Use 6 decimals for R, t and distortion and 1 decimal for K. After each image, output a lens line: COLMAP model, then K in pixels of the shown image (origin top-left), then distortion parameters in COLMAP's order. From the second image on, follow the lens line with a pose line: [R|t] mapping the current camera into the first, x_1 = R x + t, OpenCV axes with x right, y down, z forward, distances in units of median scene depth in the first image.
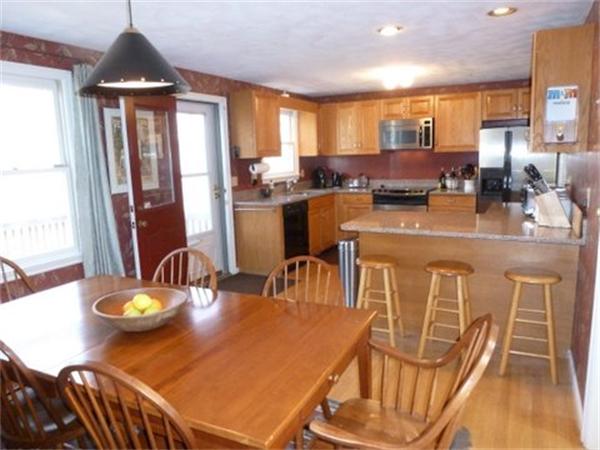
lens RADIAL K [[439.3, 0, 300.0], [0, 439.3, 225.0], [0, 0, 1]] dist [-0.055917, 0.006943]
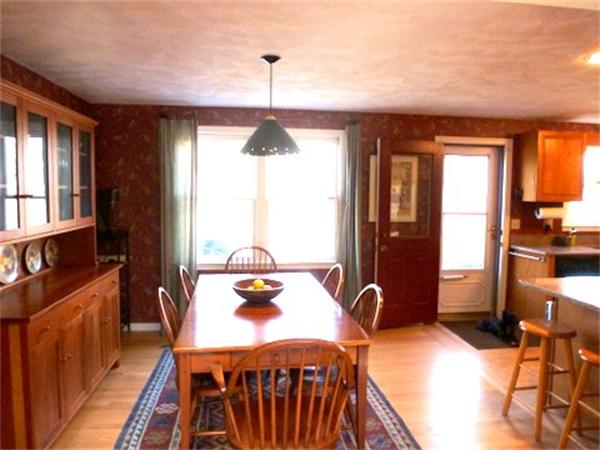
lens RADIAL K [[439.3, 0, 300.0], [0, 439.3, 225.0], [0, 0, 1]] dist [-0.055917, 0.006943]
pose [[0.565011, 0.095560, -0.819531, 0.360864], [-0.163532, 0.986535, 0.002289, -0.022158], [0.808715, 0.132726, 0.573031, 0.068579]]
